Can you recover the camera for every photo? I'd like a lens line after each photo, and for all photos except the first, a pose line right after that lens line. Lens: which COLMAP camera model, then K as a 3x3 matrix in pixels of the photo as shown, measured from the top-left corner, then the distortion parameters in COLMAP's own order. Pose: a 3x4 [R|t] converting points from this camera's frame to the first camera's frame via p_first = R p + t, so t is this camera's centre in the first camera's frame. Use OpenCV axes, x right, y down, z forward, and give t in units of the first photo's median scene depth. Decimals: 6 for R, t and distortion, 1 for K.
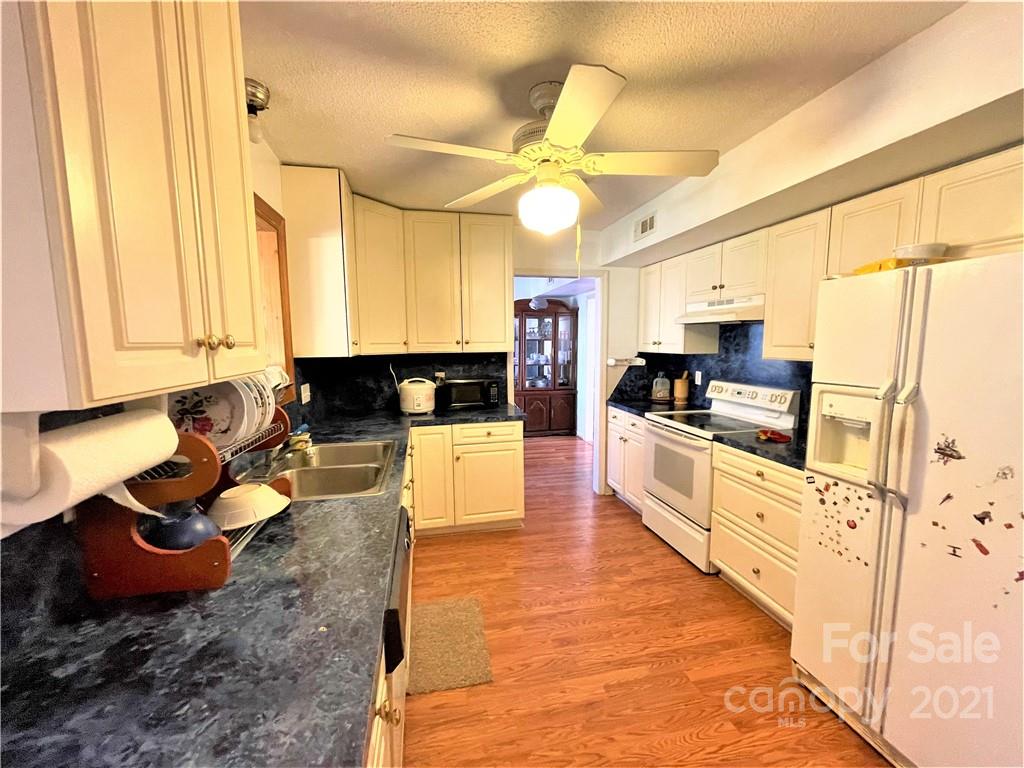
lens RADIAL K [[417.1, 0, 511.0], [0, 417.1, 385.5], [0, 0, 1]] dist [0.000498, 0.000825]
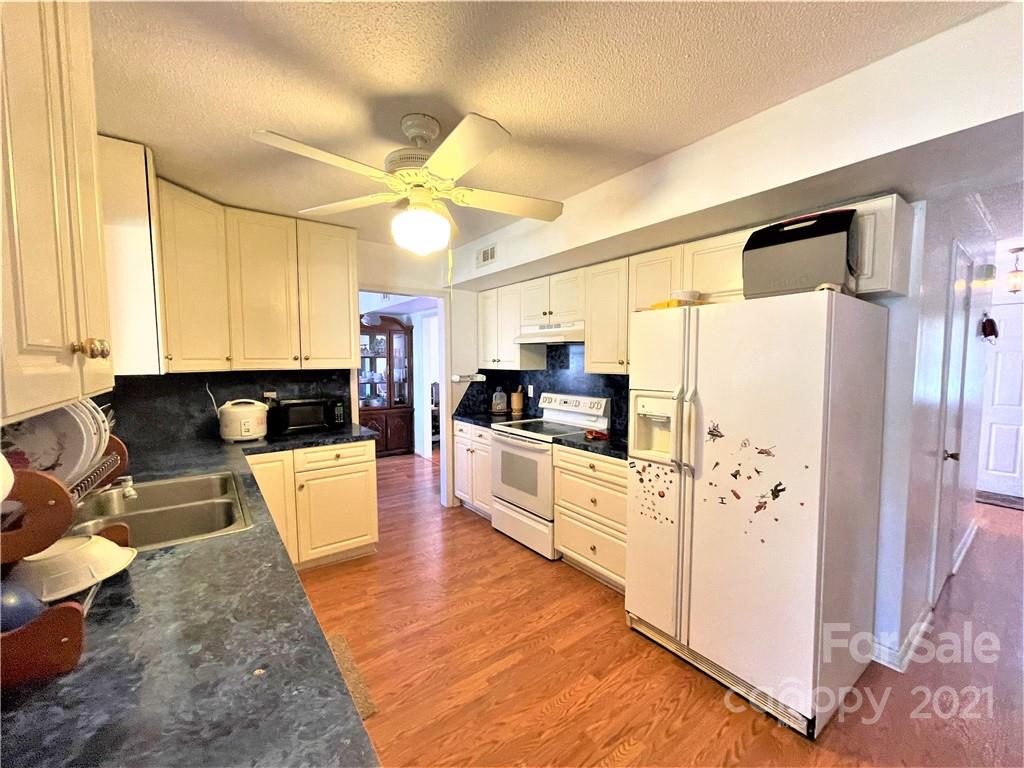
lens RADIAL K [[417.1, 0, 511.0], [0, 417.1, 385.5], [0, 0, 1]] dist [0.000498, 0.000825]
pose [[0.909159, -0.020103, 0.415965, -0.103239], [0.039005, 0.998554, -0.036994, 0.009160], [-0.414620, 0.049858, 0.908628, -0.019884]]
